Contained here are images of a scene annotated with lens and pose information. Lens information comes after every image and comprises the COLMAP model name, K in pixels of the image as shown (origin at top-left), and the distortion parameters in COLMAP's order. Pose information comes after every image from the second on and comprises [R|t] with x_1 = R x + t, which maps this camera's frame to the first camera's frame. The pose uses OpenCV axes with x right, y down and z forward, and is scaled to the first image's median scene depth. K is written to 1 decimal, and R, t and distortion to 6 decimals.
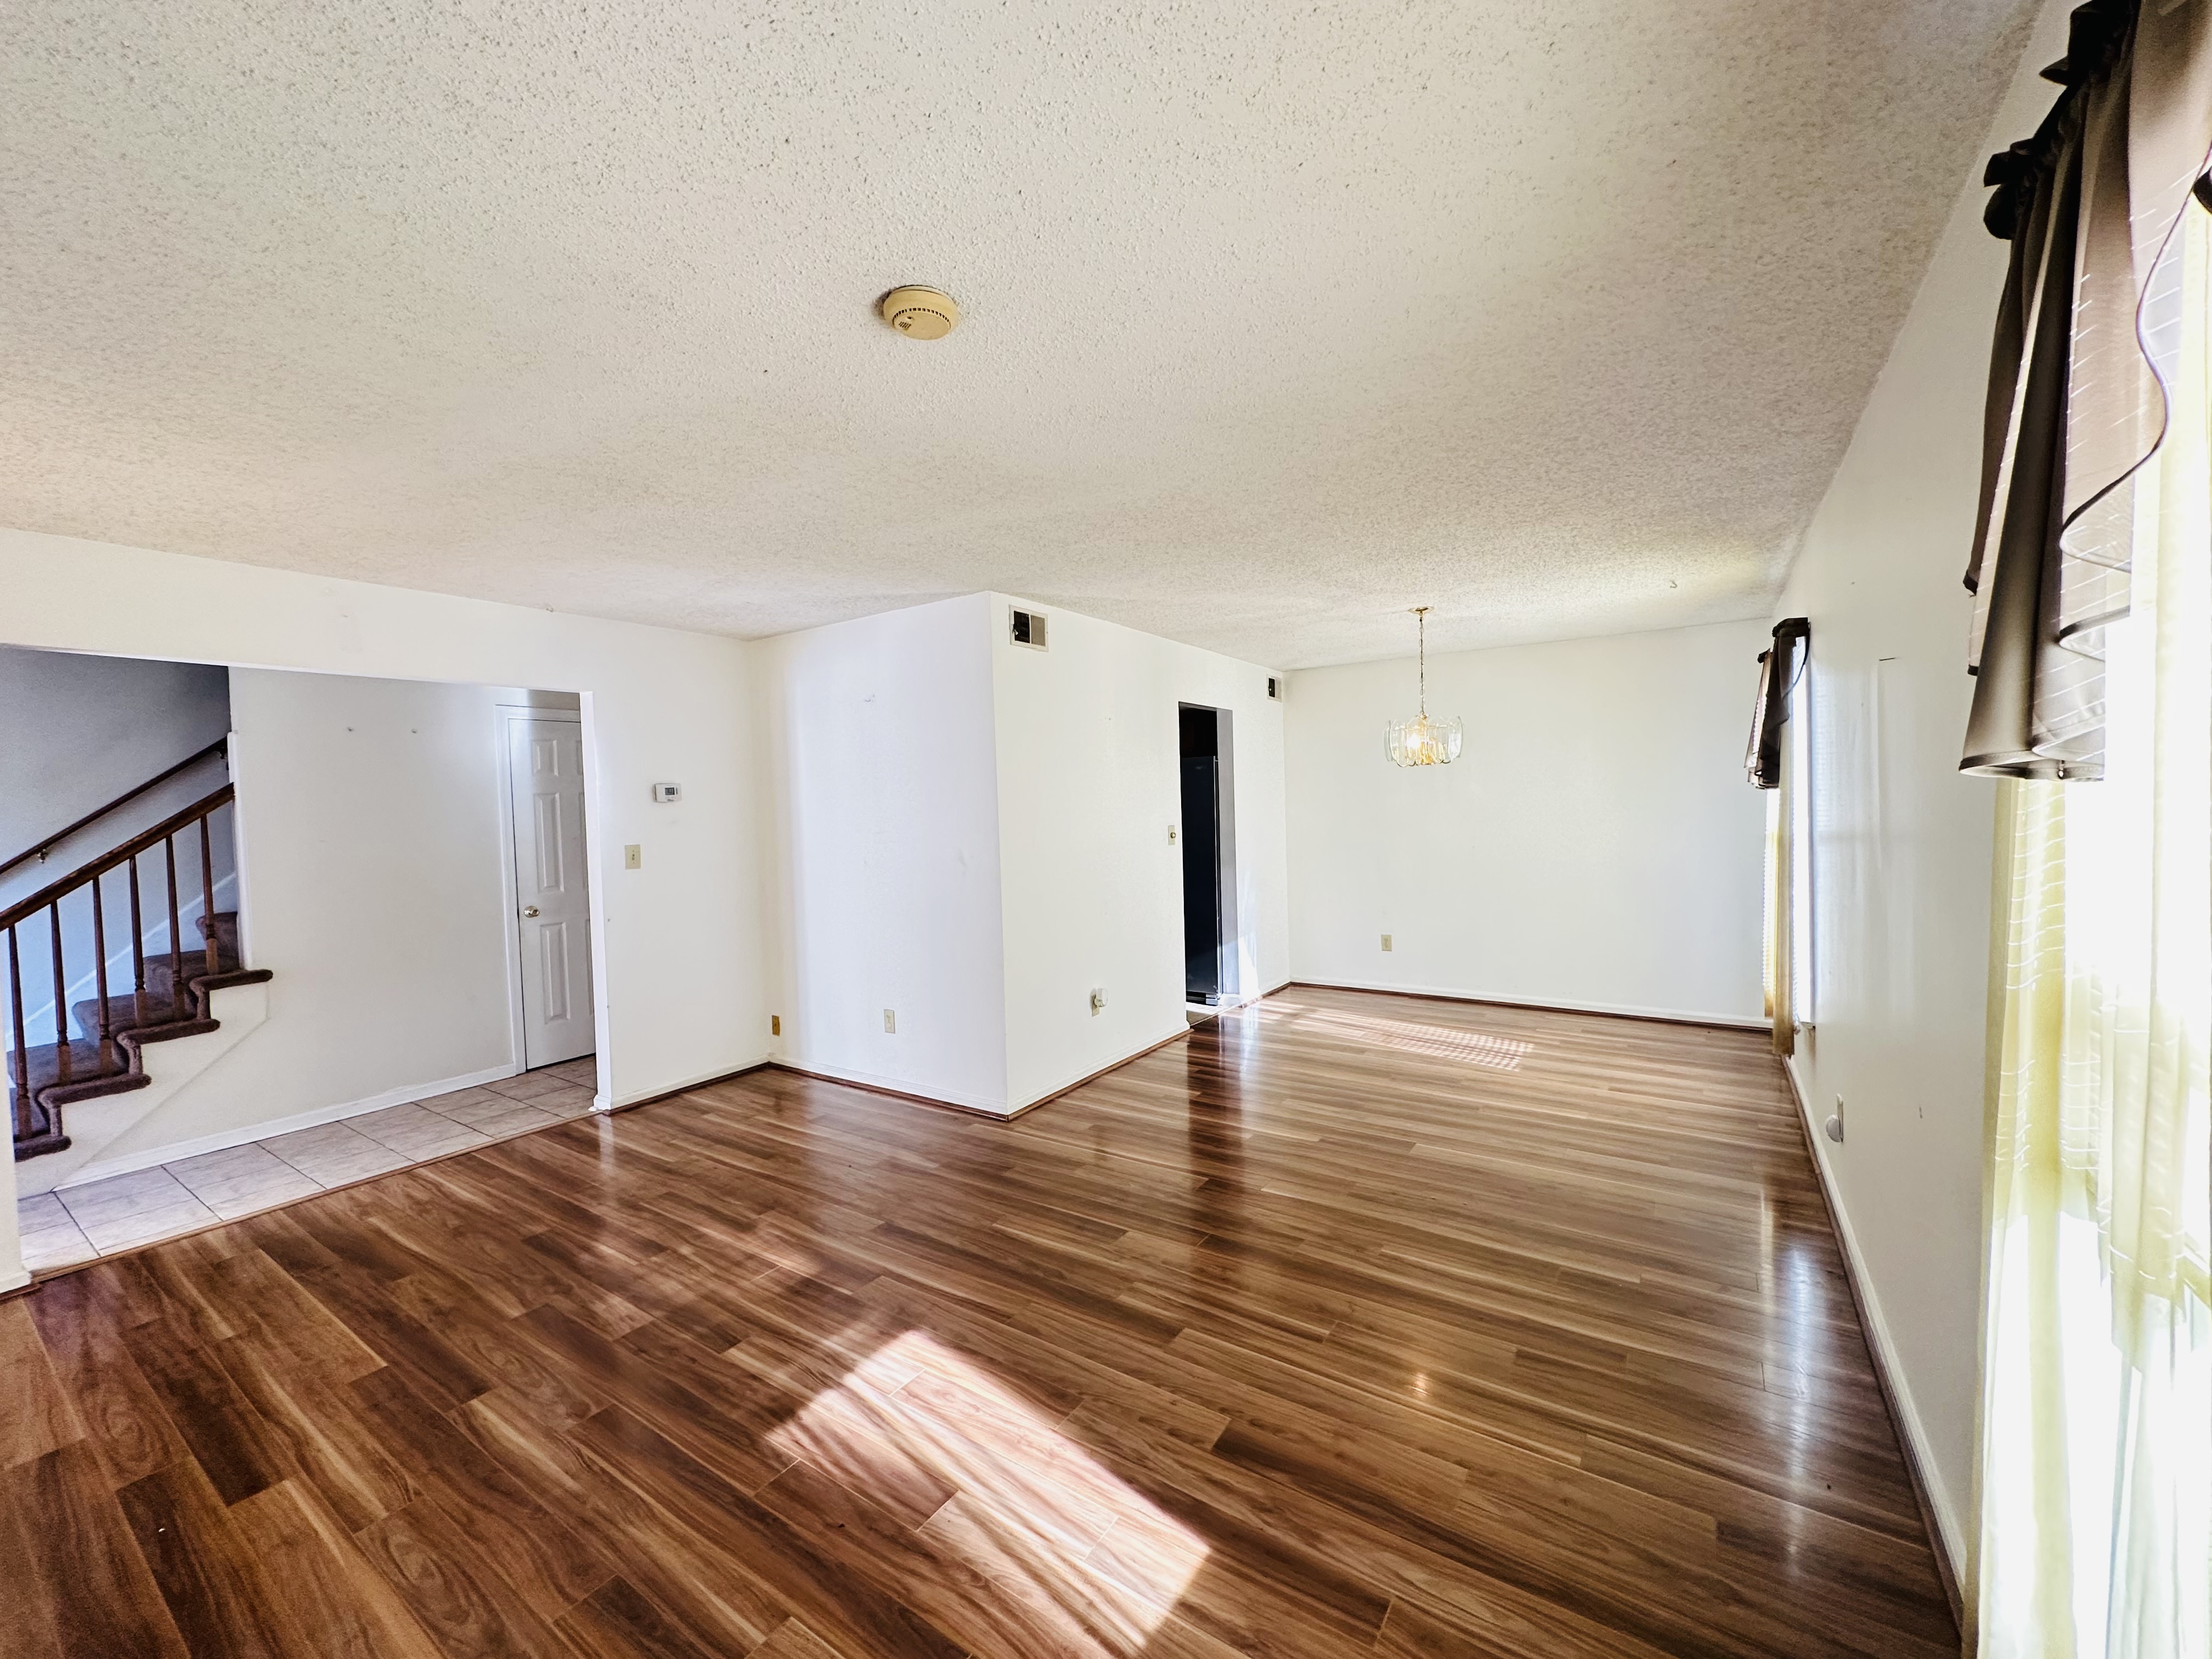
lens RADIAL K [[886.3, 0, 1106.6], [0, 886.3, 834.6], [0, 0, 1]] dist [-0.003599, -0.000214]
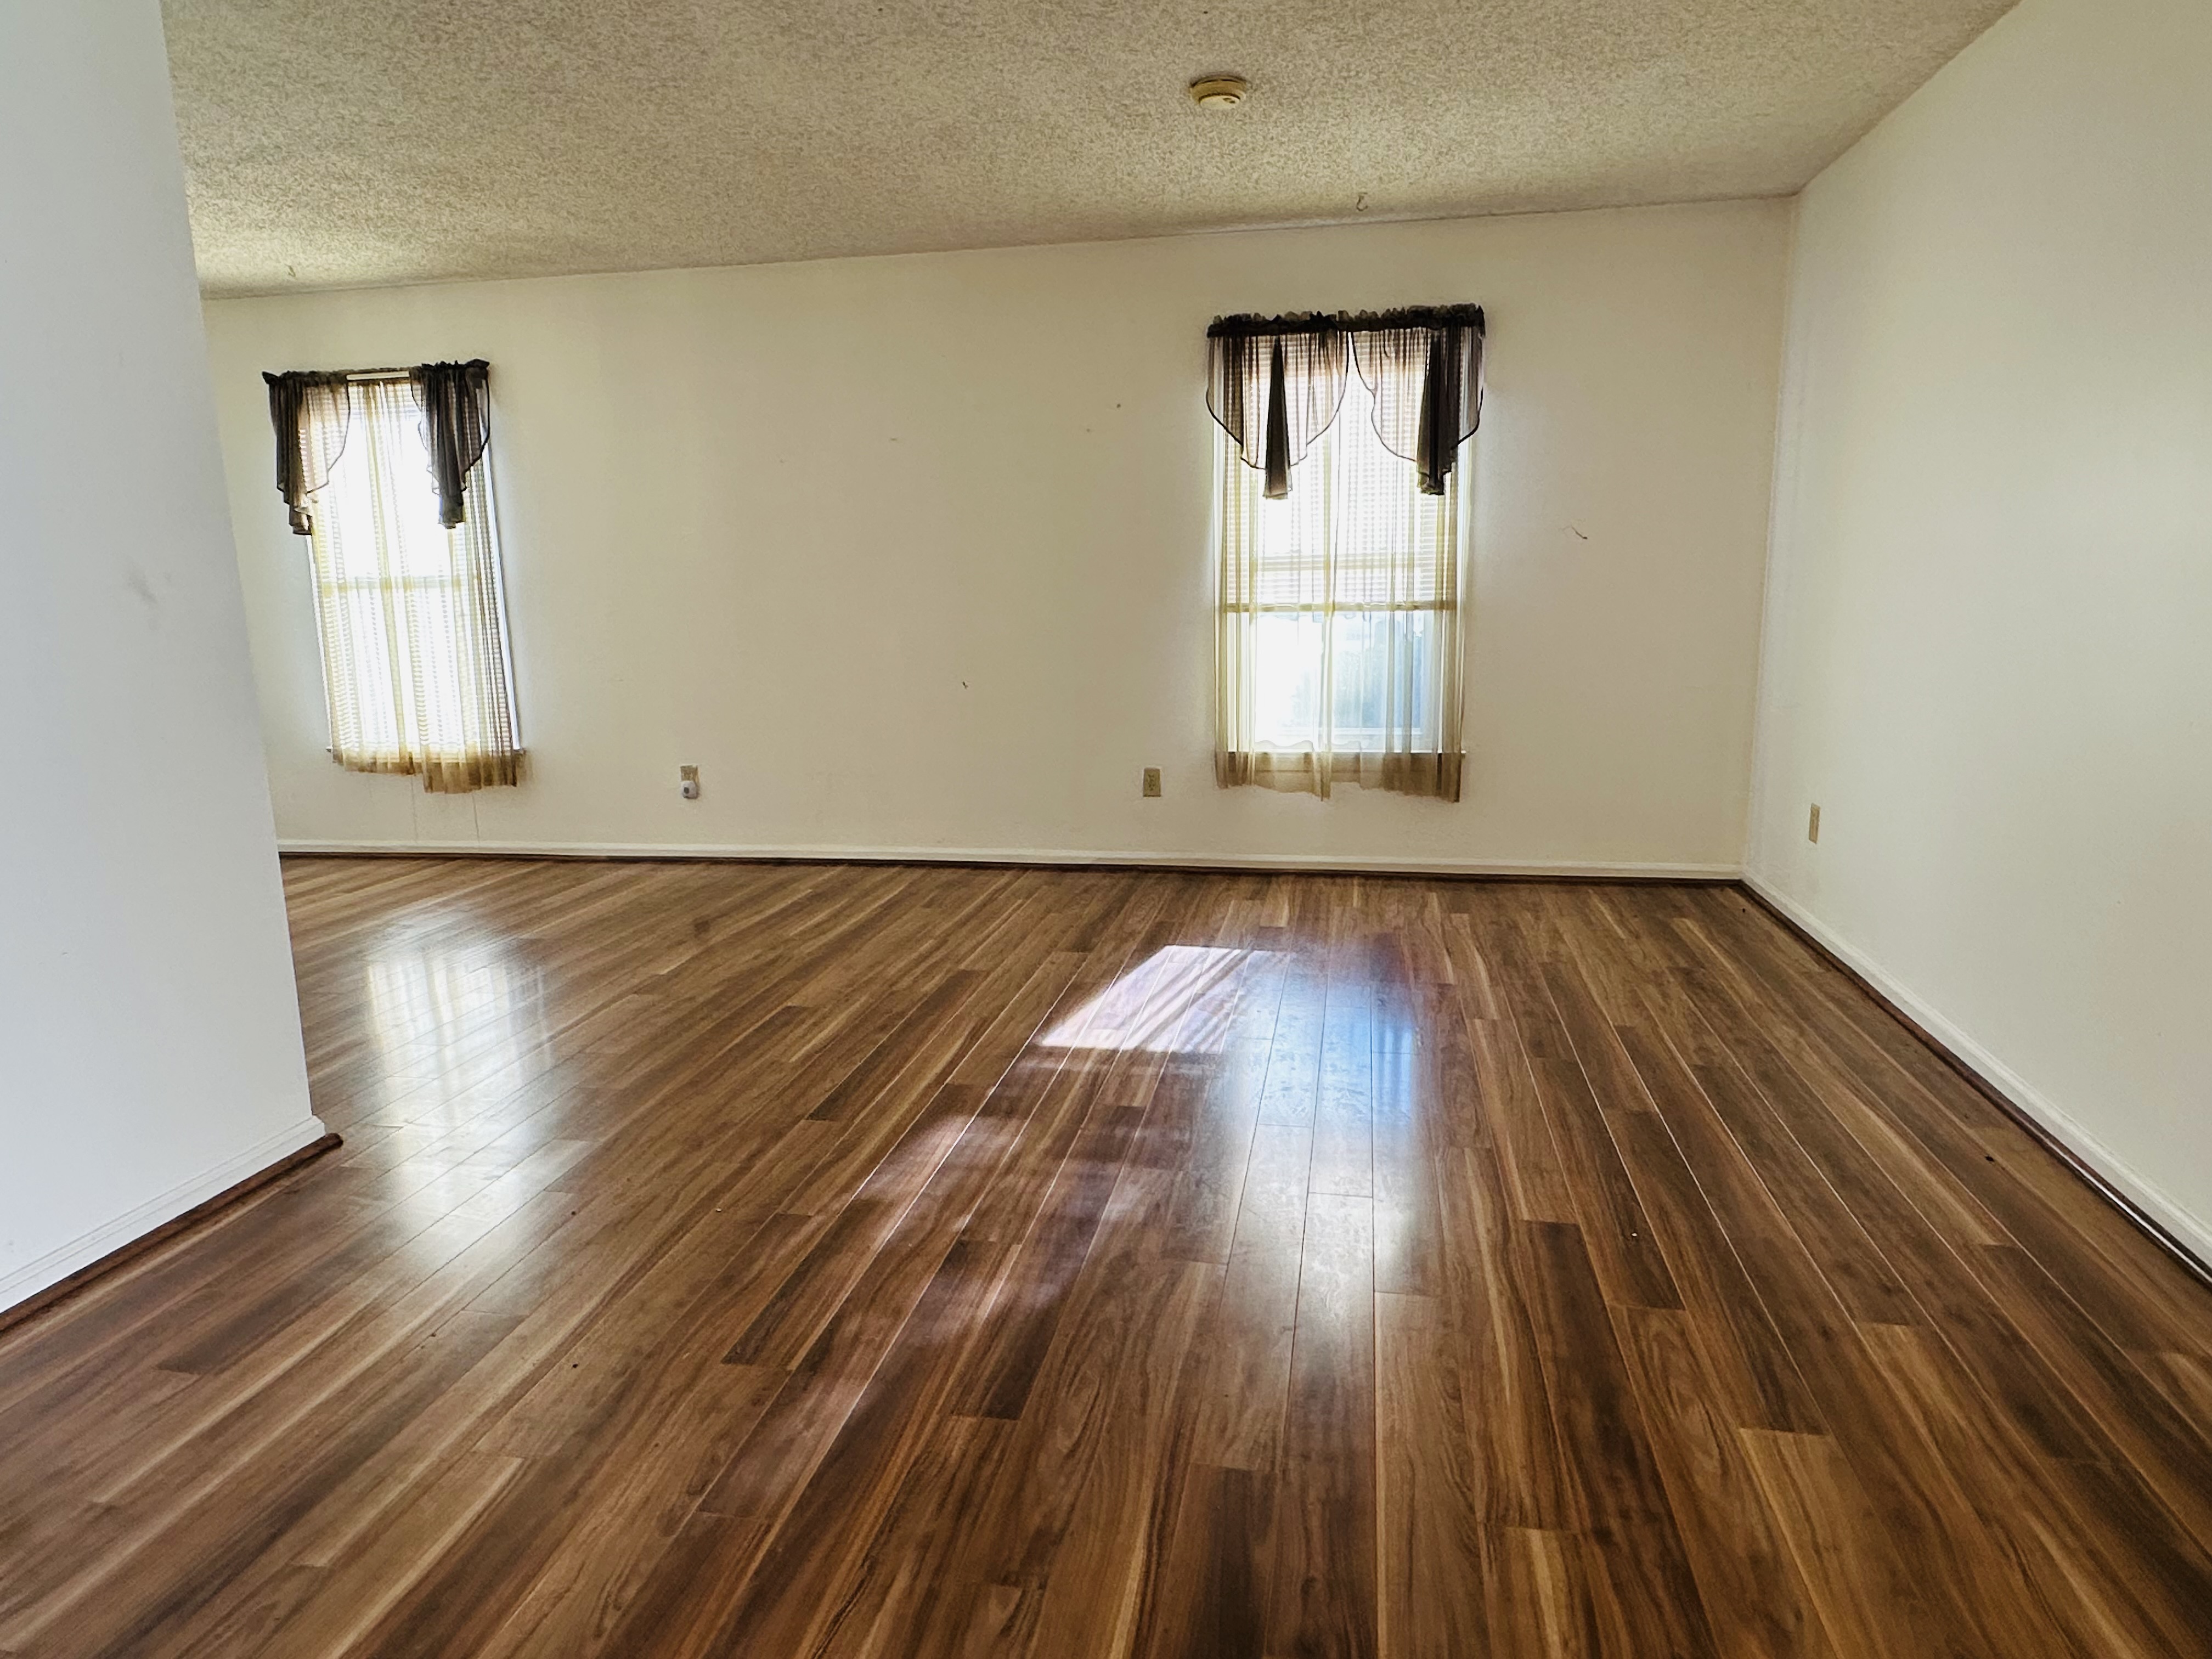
lens RADIAL K [[1357.9, 0, 1107.0], [0, 1357.9, 826.7], [0, 0, 1]] dist [0.003038, 0.000157]
pose [[-0.395069, -0.135661, 0.908579, -1.526262], [0.063838, 0.982591, 0.174470, 0.090309], [-0.916430, 0.126930, -0.379531, 1.454450]]
